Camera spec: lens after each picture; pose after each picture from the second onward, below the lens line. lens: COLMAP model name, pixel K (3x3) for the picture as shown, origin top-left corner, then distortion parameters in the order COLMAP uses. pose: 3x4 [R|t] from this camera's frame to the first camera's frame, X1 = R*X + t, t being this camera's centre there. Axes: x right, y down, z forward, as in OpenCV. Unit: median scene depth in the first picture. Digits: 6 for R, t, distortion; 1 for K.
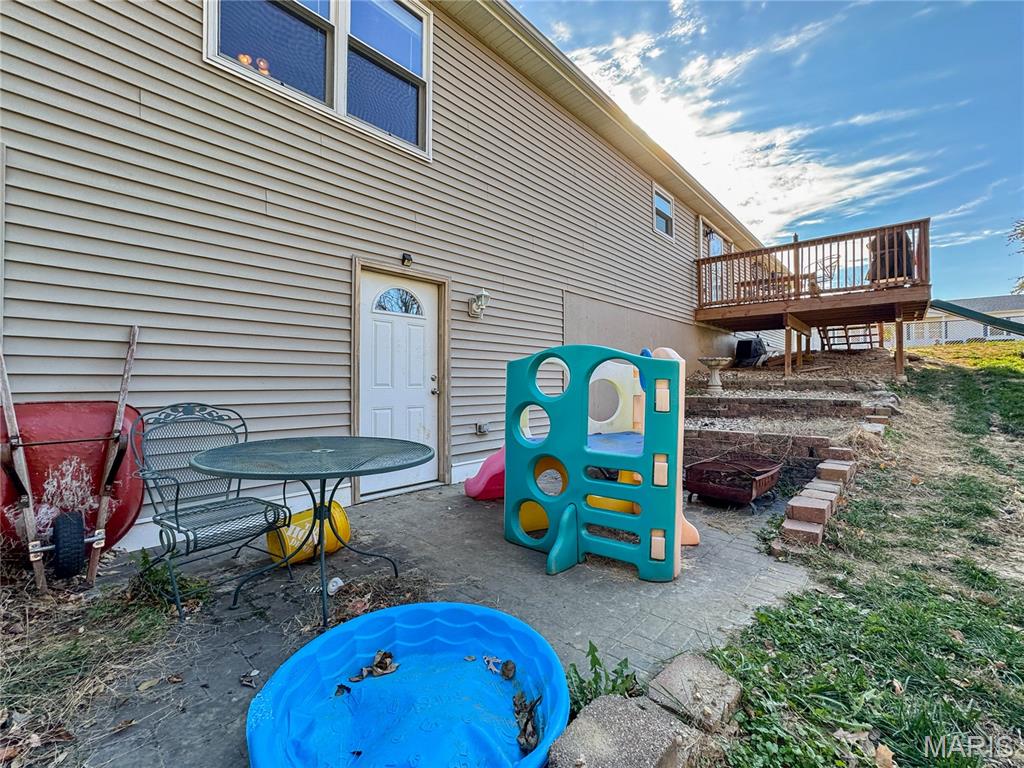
lens RADIAL K [[416.5, 0, 497.7], [0, 416.5, 383.7], [0, 0, 1]] dist [-0.000096, 0.000314]
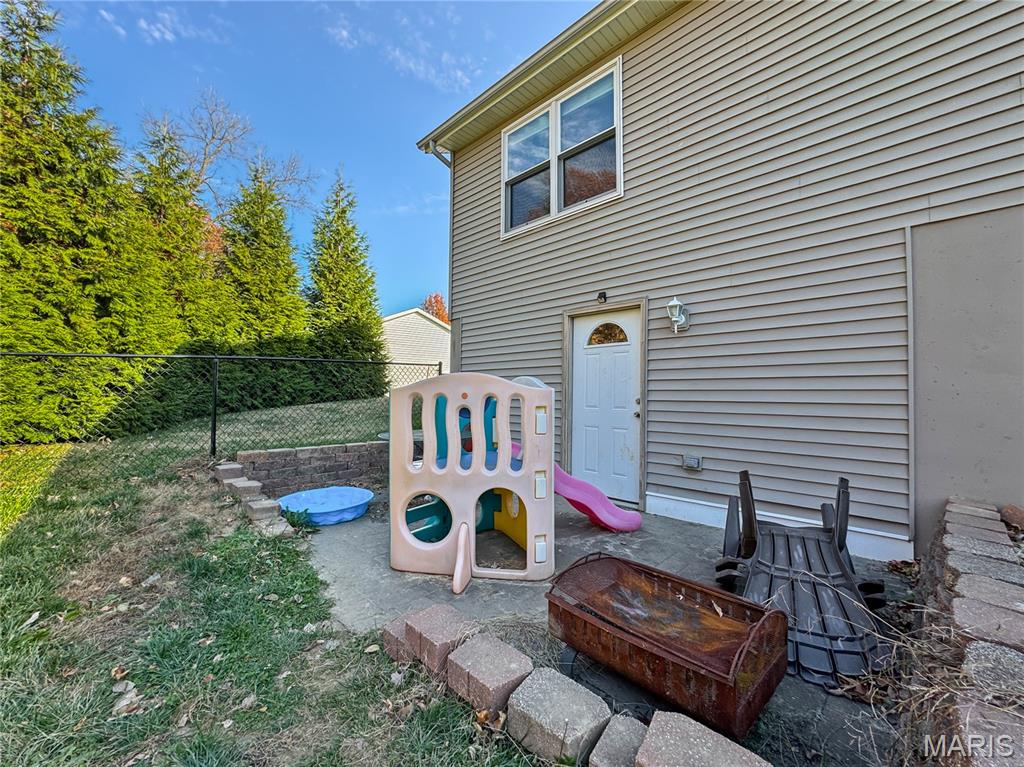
lens RADIAL K [[416.5, 0, 497.7], [0, 416.5, 383.2], [0, 0, 1]] dist [-0.000096, 0.000314]
pose [[-0.016556, -0.016199, -0.999732, 0.907805], [-0.000179, 0.999869, -0.016198, -0.043040], [0.999863, -0.000090, -0.016557, 0.719322]]
